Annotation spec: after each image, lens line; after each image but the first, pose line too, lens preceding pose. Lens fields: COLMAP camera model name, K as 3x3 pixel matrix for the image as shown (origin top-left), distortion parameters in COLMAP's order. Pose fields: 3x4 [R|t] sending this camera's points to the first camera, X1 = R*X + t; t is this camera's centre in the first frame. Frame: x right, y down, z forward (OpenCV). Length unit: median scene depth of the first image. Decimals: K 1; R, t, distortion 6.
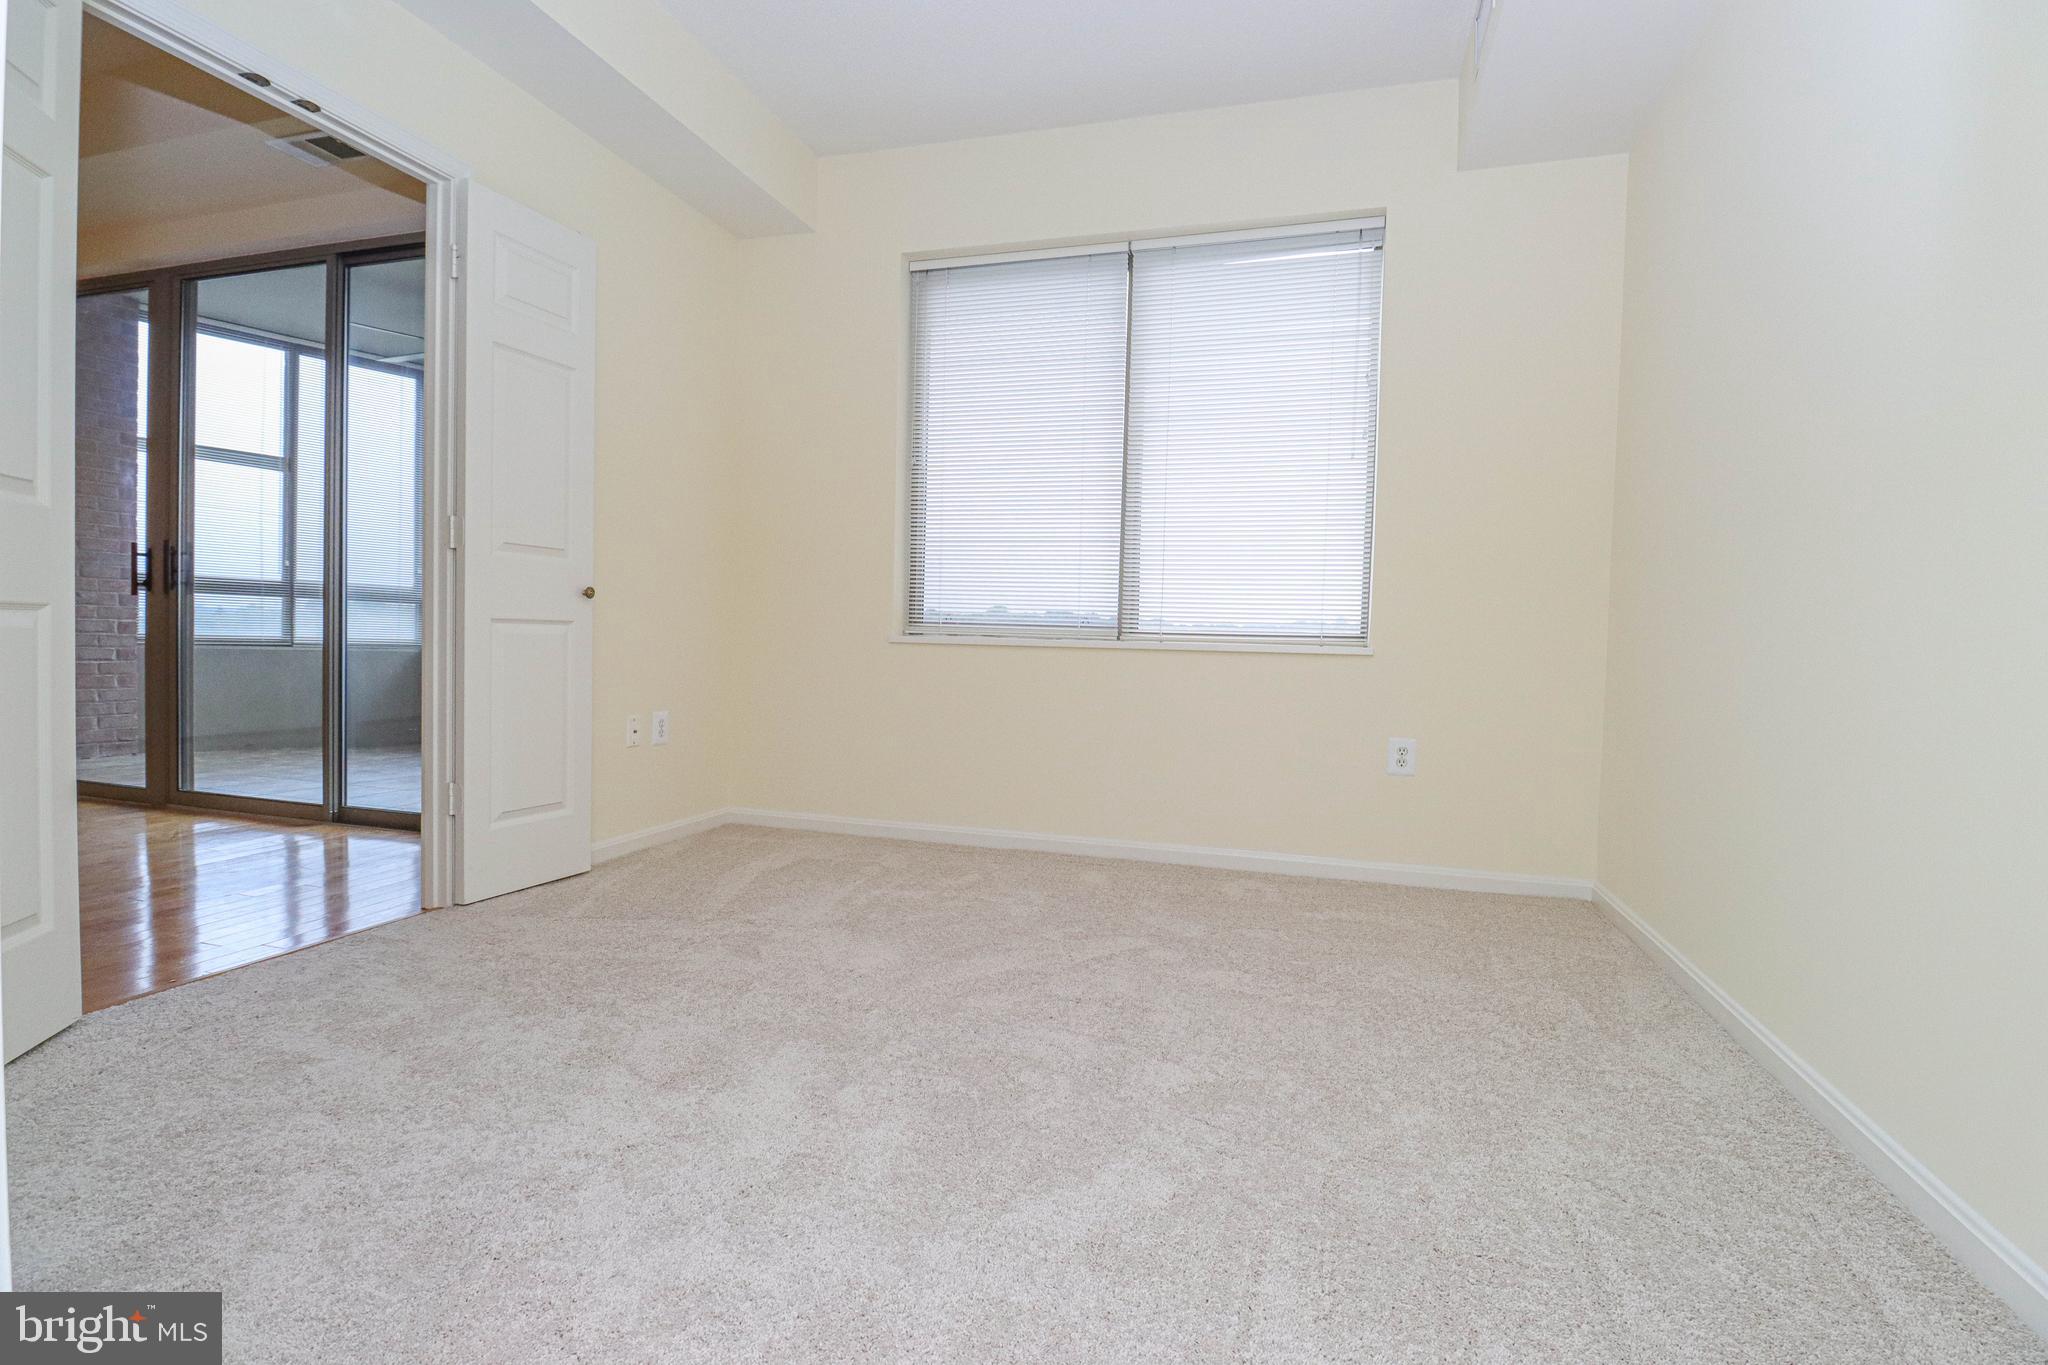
lens RADIAL K [[985.4, 0, 1032.8], [0, 985.4, 656.2], [0, 0, 1]] dist [0.001250, 0.000308]
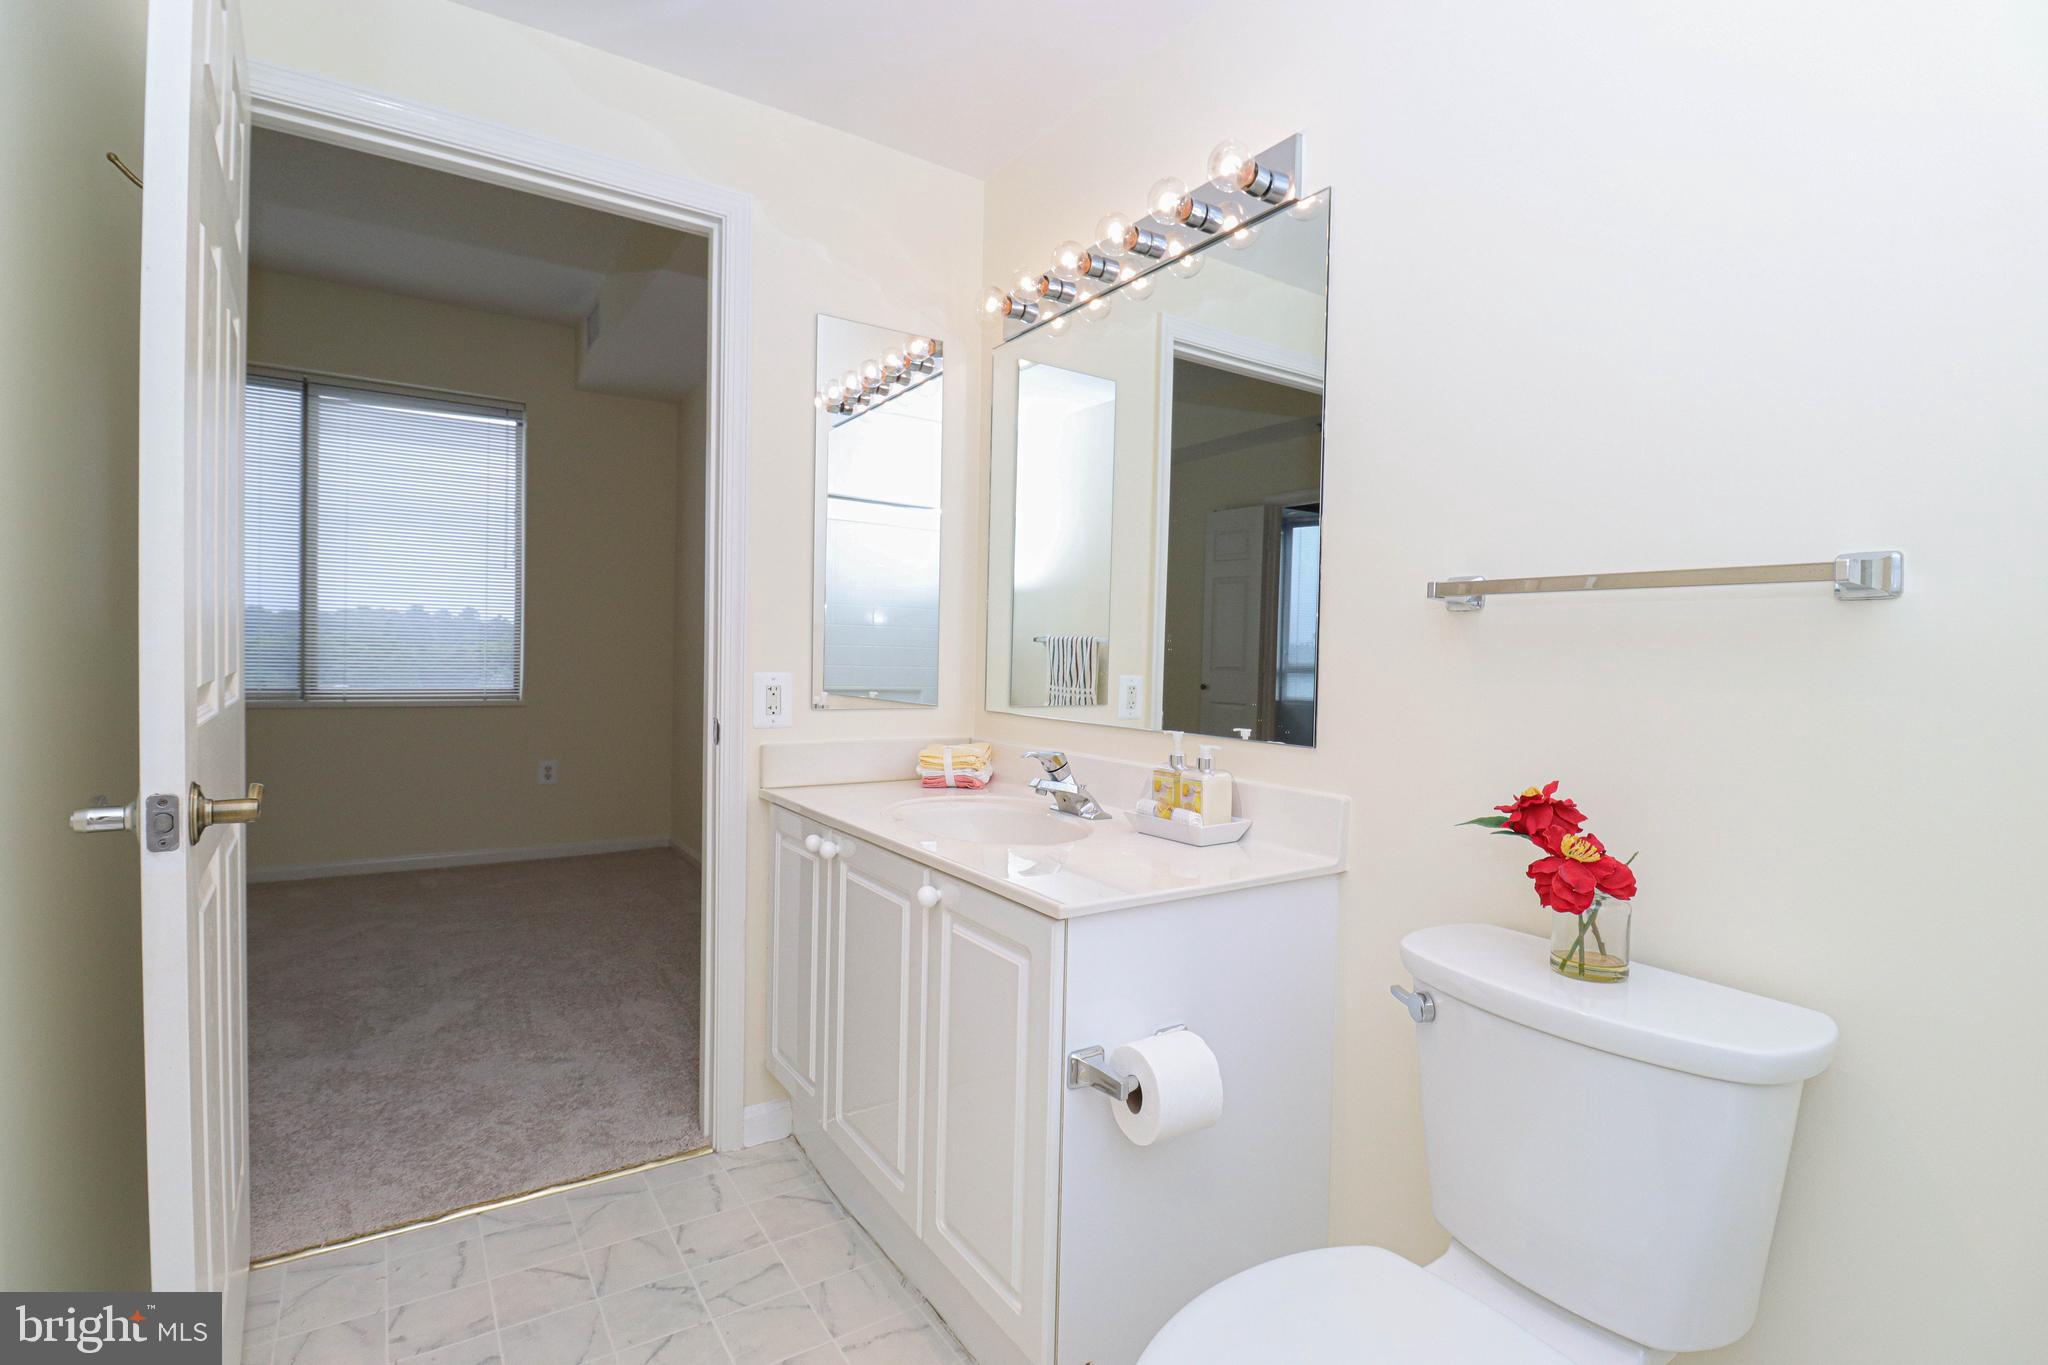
lens RADIAL K [[963.4, 0, 1036.3], [0, 963.4, 670.3], [0, 0, 1]] dist [0.000744, -0.014781]
pose [[0.642291, -0.029613, 0.765889, -0.313618], [0.014079, 0.999541, 0.026839, -0.097847], [-0.766332, -0.006455, 0.642412, -0.600931]]
